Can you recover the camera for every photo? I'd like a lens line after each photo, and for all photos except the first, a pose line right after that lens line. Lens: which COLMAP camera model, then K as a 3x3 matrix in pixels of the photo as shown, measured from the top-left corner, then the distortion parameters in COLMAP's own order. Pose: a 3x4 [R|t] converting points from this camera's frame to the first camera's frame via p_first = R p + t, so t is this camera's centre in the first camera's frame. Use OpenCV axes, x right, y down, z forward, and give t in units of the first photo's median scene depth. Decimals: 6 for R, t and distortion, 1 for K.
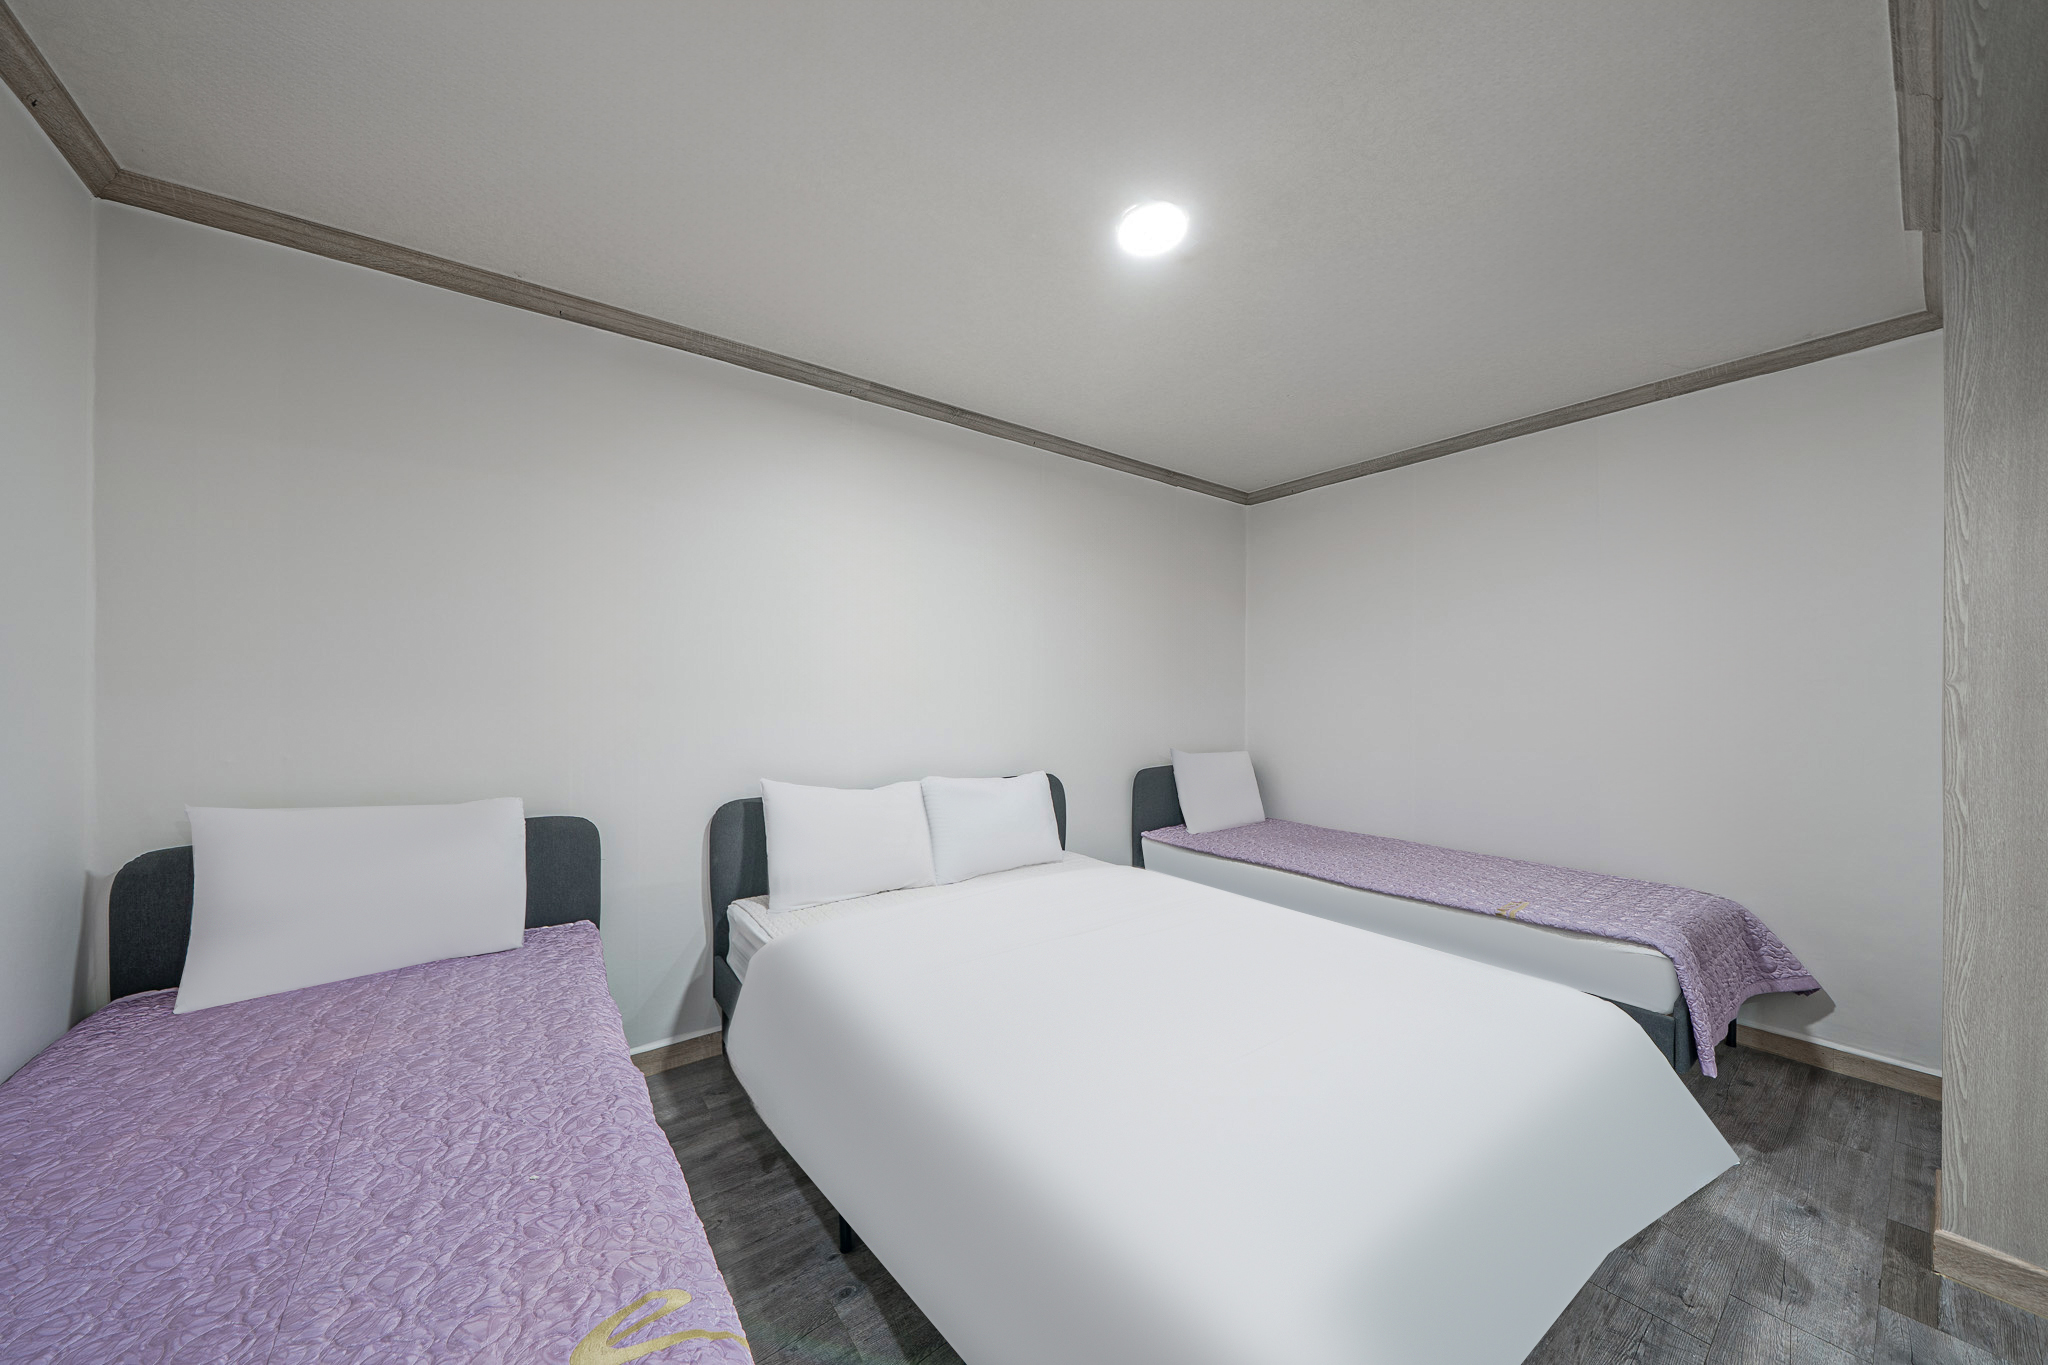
lens RADIAL K [[707.6, 0, 1024.1], [0, 707.6, 683.9], [0, 0, 1]] dist [0.000169, -0.000150]
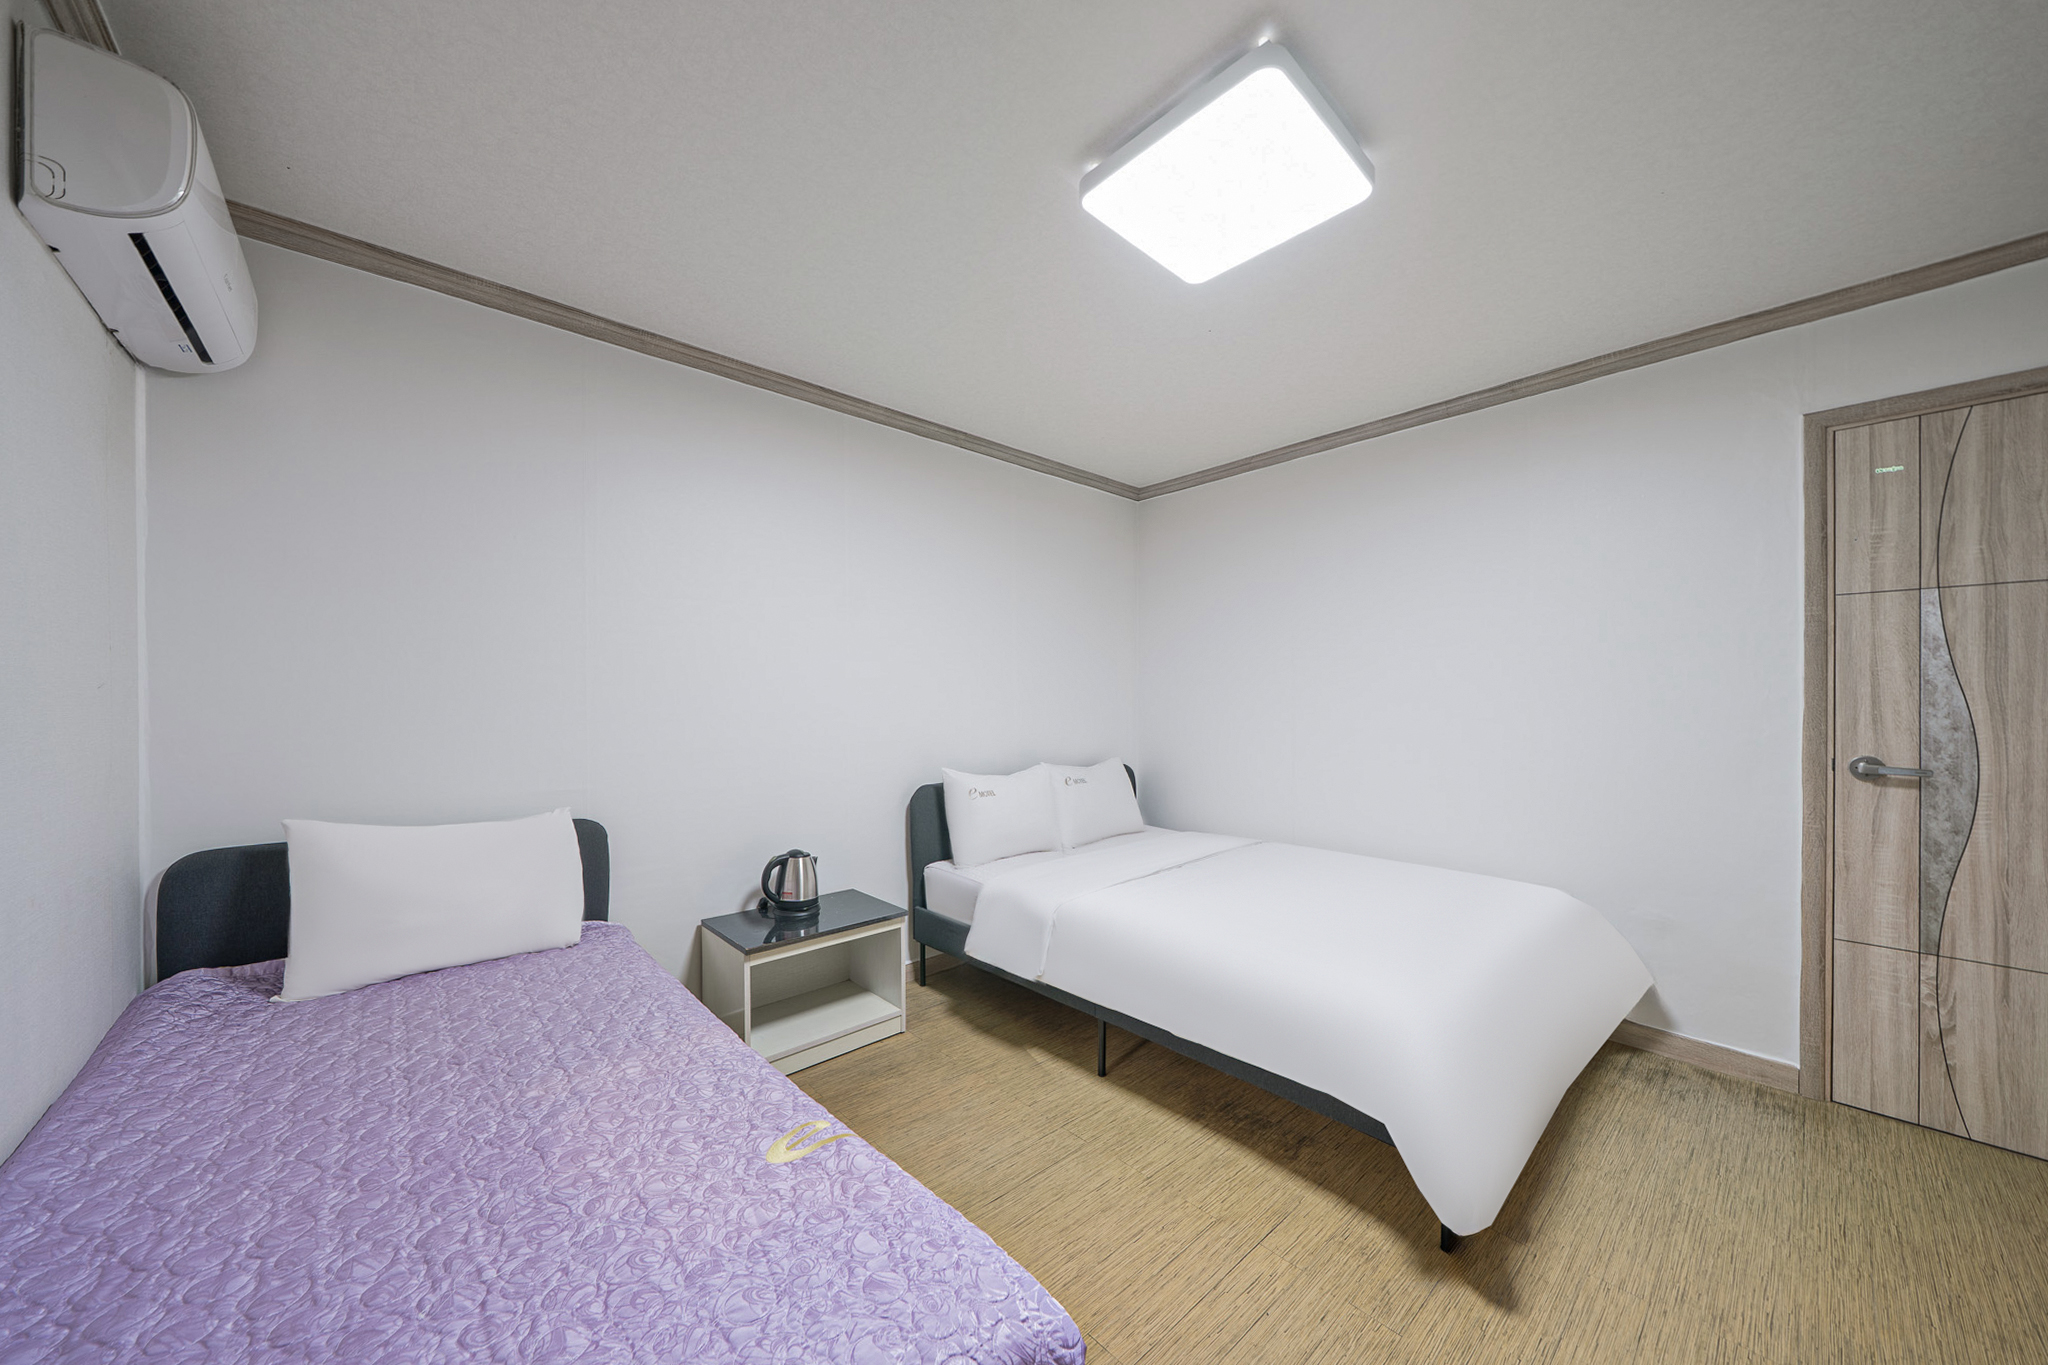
lens RADIAL K [[707.6, 0, 1031.6], [0, 707.6, 688.7], [0, 0, 1]] dist [0.000169, -0.000150]
pose [[0.995959, 0.000395, 0.089805, -0.158864], [0.000044, 0.999988, -0.004877, 0.003715], [-0.089805, 0.004862, 0.995947, -0.132948]]
